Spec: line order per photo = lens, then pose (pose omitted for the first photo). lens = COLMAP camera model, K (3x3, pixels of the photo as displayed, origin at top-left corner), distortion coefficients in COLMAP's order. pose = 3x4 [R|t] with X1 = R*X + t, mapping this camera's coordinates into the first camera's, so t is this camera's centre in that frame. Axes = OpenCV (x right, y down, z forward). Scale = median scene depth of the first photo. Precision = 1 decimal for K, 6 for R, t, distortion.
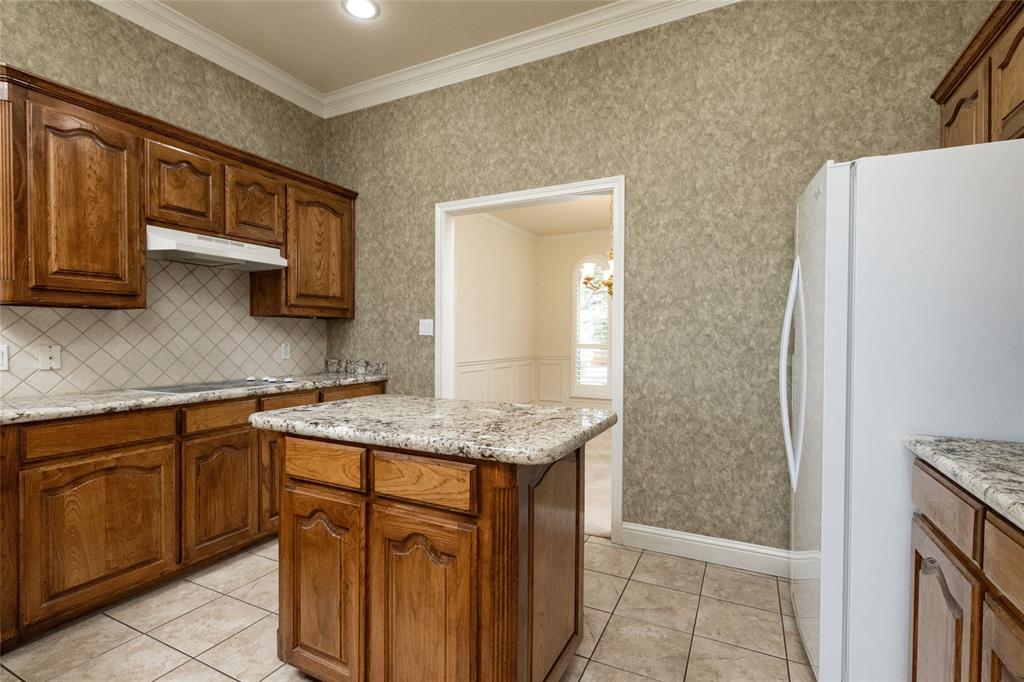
lens RADIAL K [[478.5, 0, 512.5], [0, 478.5, 342.4], [0, 0, 1]] dist [-0.000770, 0.000237]
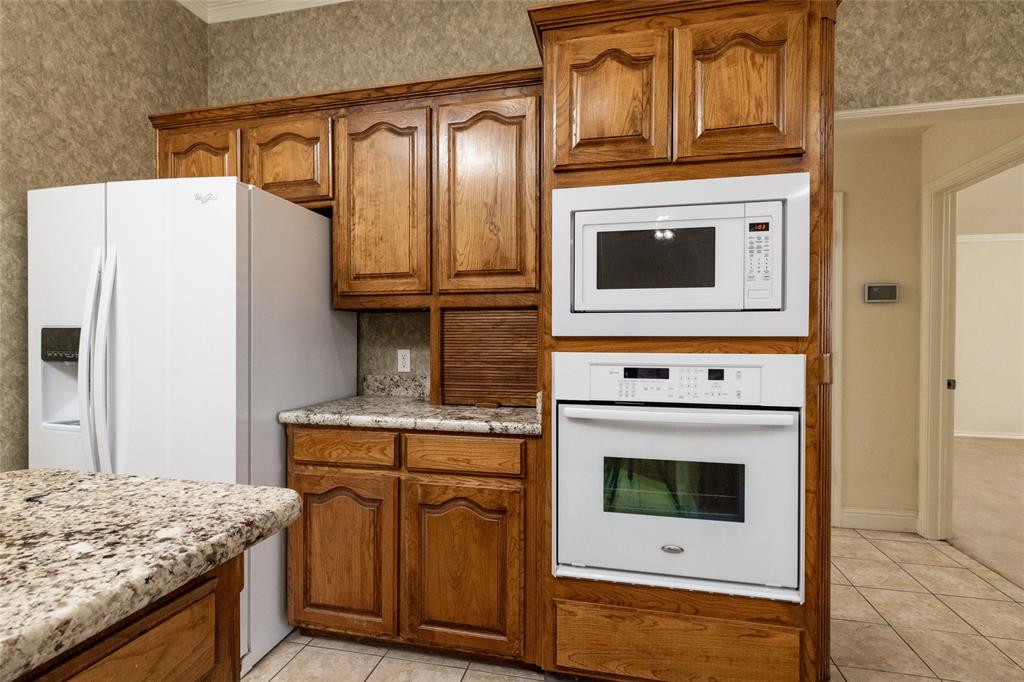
lens RADIAL K [[478.5, 0, 513.2], [0, 478.5, 341.9], [0, 0, 1]] dist [-0.000770, 0.000237]
pose [[-0.244199, -0.007659, 0.969695, -0.346087], [0.013296, 0.999848, 0.011246, -0.005319], [-0.969634, 0.015639, -0.244060, 0.405259]]
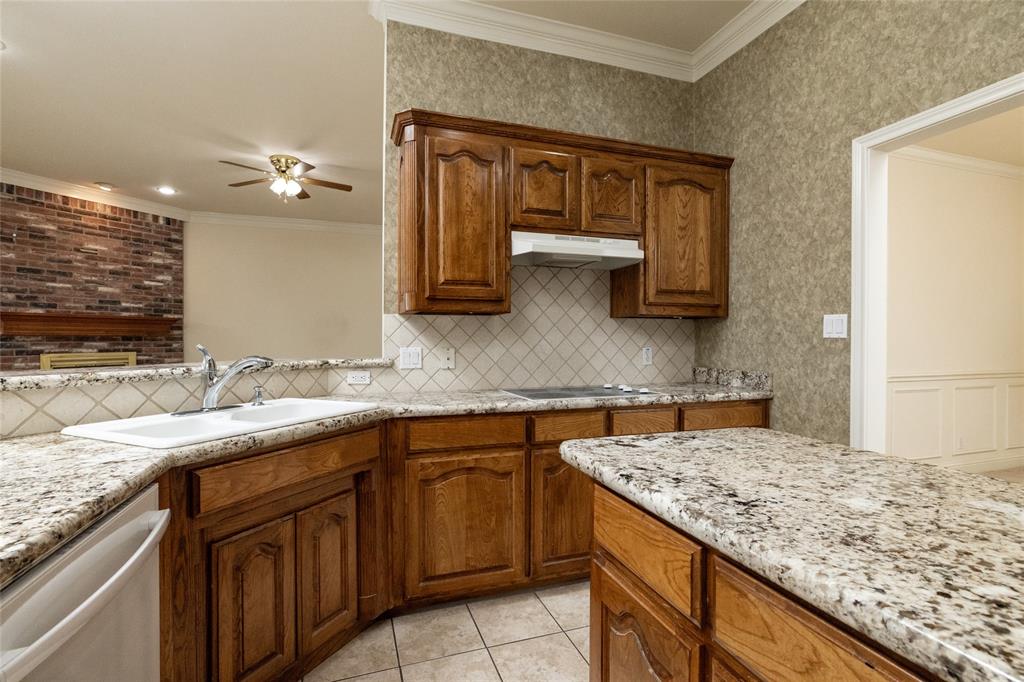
lens RADIAL K [[478.5, 0, 512.1], [0, 478.5, 342.7], [0, 0, 1]] dist [-0.000770, 0.000237]
pose [[0.716118, 0.002864, -0.697974, -0.047411], [-0.007089, 0.999970, -0.003171, -0.003723], [0.697943, 0.007219, 0.716116, 0.265046]]
